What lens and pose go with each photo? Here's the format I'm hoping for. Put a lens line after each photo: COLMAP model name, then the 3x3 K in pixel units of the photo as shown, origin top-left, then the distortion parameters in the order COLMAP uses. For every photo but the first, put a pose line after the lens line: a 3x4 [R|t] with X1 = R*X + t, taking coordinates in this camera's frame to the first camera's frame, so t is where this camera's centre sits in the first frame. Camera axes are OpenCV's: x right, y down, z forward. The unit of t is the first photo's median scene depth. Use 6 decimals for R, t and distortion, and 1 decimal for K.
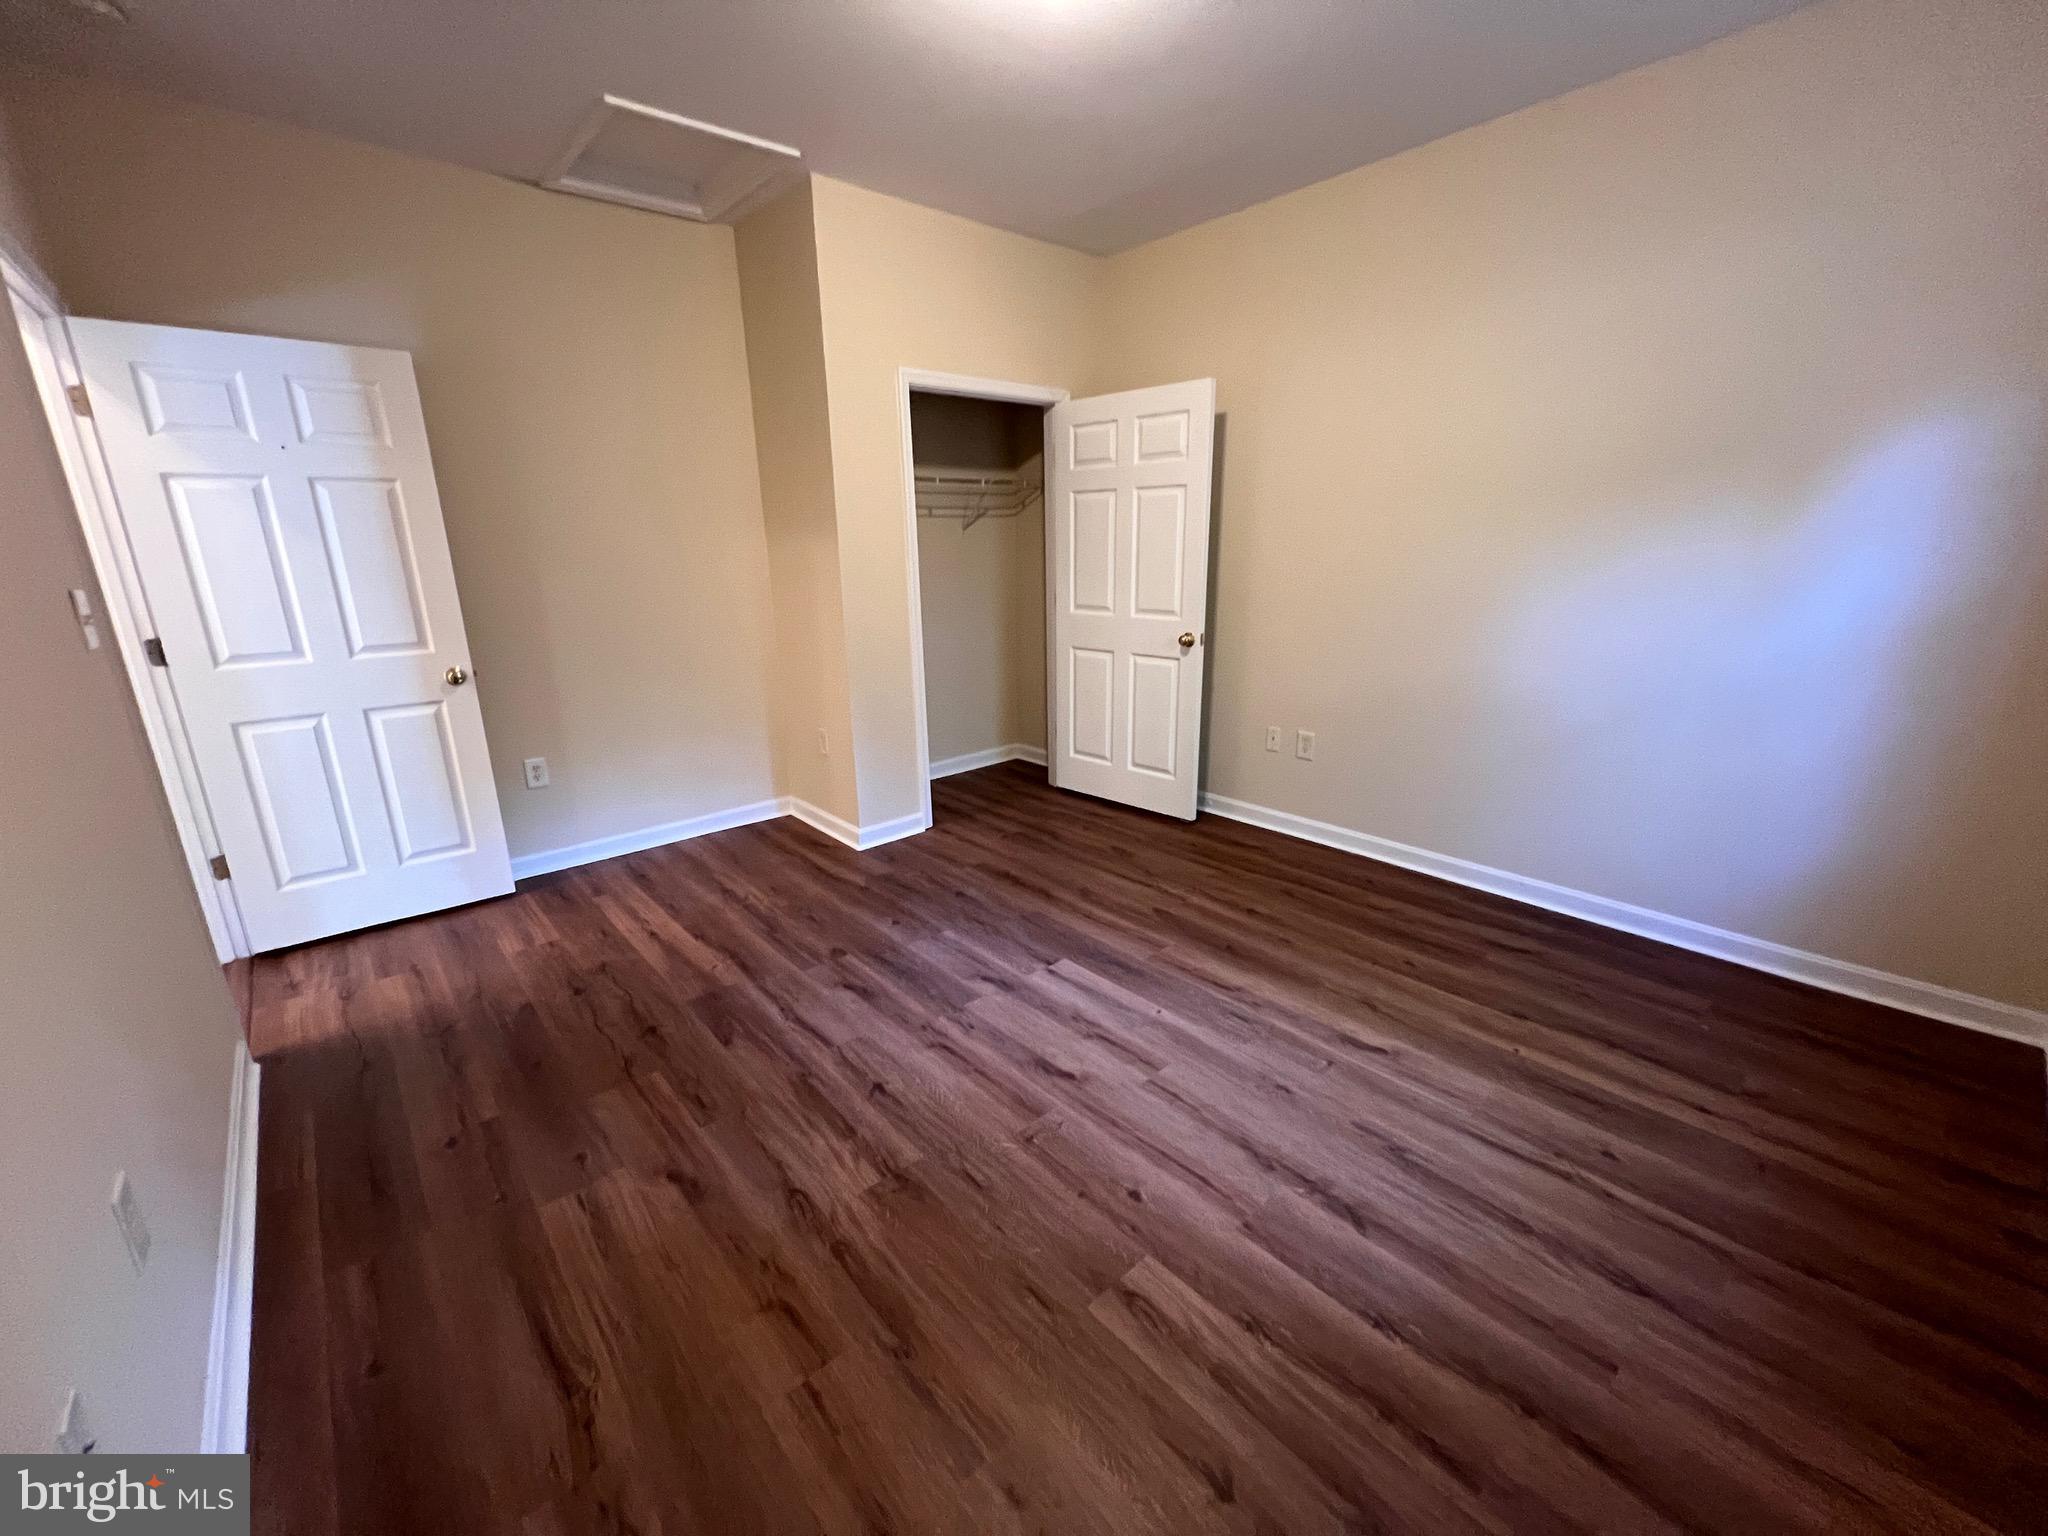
lens RADIAL K [[819.4, 0, 1033.2], [0, 819.4, 787.8], [0, 0, 1]] dist [-0.002348, -0.000683]
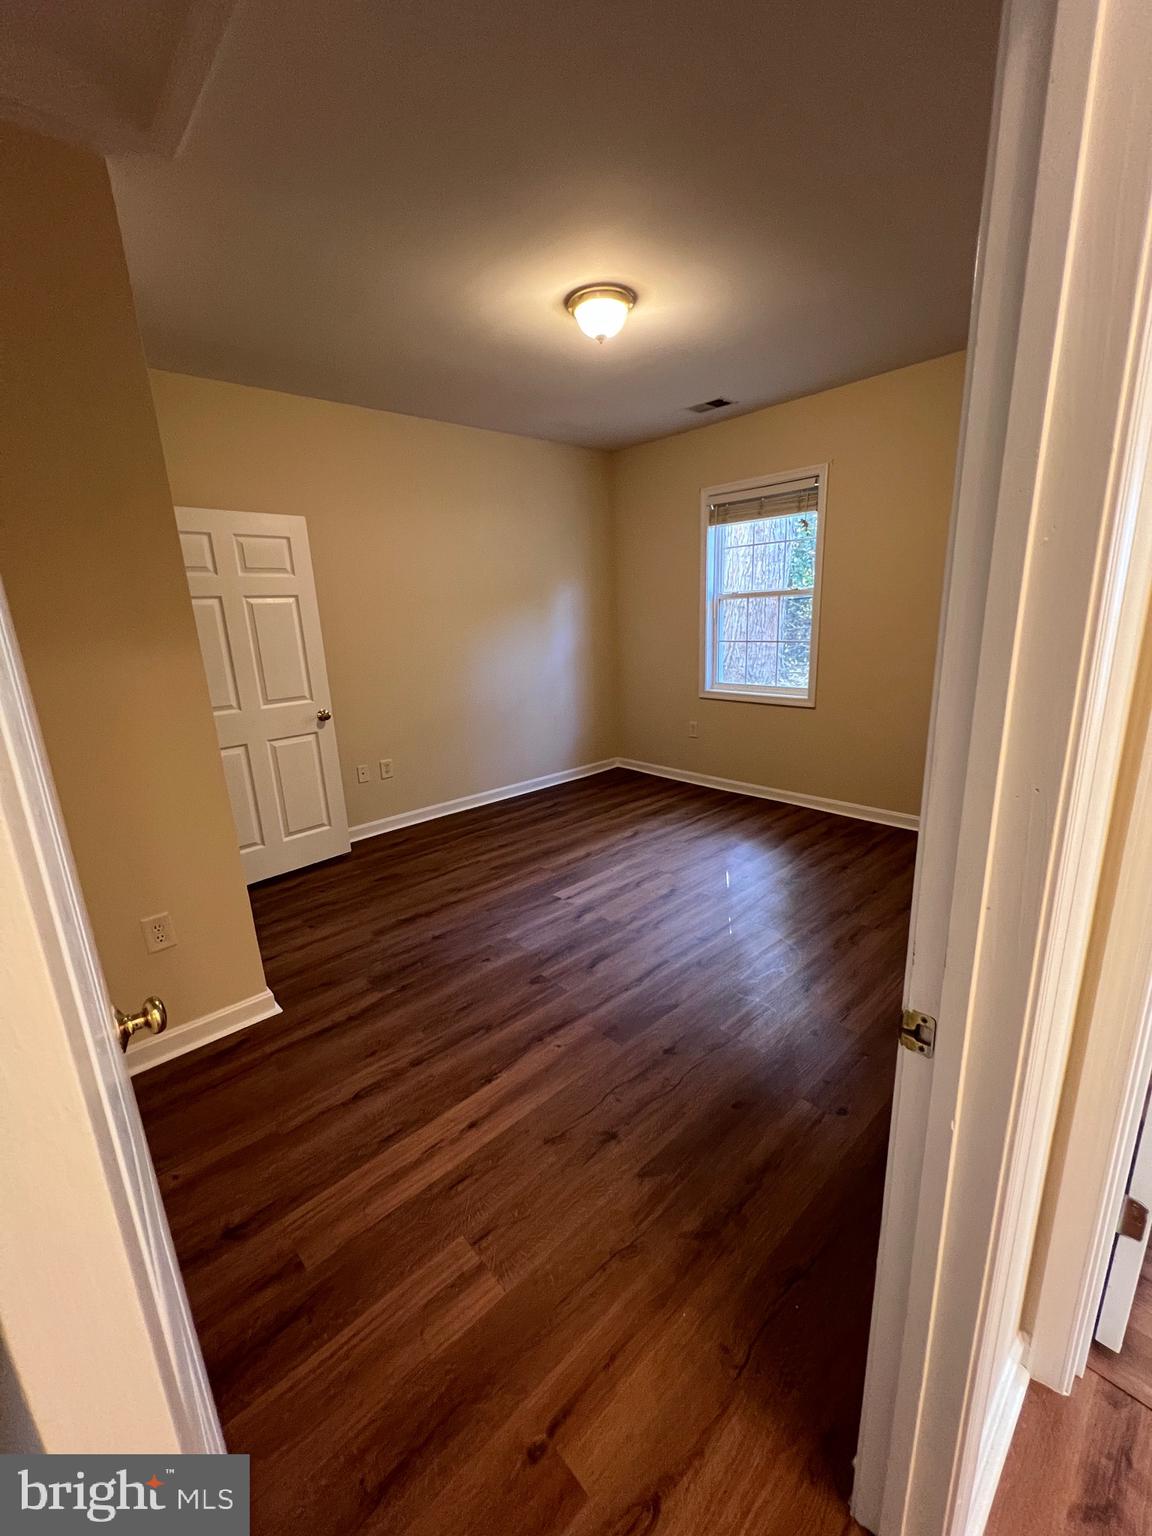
lens RADIAL K [[614.6, 0, 576.2], [0, 614.6, 768.8], [0, 0, 1]] dist [-0.002348, -0.000683]
pose [[-0.015021, -0.233060, 0.972346, -0.925382], [0.337500, 0.914203, 0.224338, -0.225776], [-0.941206, 0.331536, 0.064925, 0.726084]]
